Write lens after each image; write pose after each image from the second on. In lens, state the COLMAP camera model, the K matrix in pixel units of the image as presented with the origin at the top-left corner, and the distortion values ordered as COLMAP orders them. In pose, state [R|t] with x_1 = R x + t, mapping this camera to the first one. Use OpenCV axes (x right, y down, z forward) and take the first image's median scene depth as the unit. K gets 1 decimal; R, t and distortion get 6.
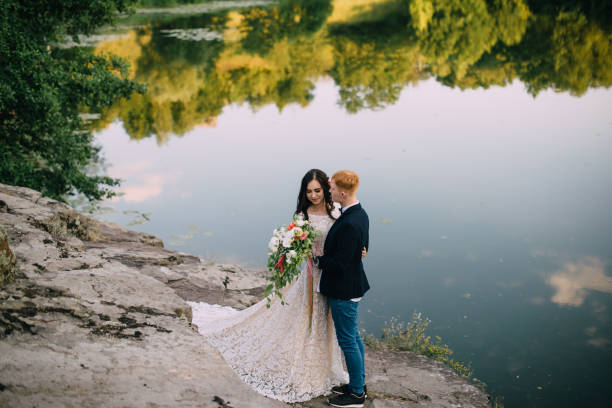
lens RADIAL K [[908.4, 0, 306.0], [0, 908.4, 204.0], [0, 0, 1]] dist [-0.131225, 0.037513]
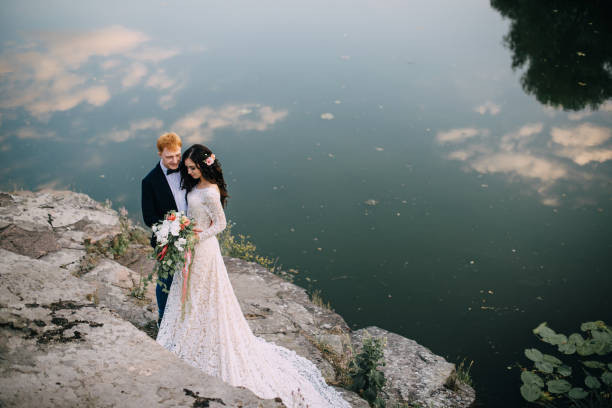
lens RADIAL K [[921.9, 0, 306.0], [0, 921.9, 204.0], [0, 0, 1]] dist [-0.118357, 0.029187]
pose [[0.941243, -0.130043, 0.311690, -0.233026], [0.070806, 0.978369, 0.194371, -0.192761], [-0.330225, -0.160881, 0.930091, -0.092112]]
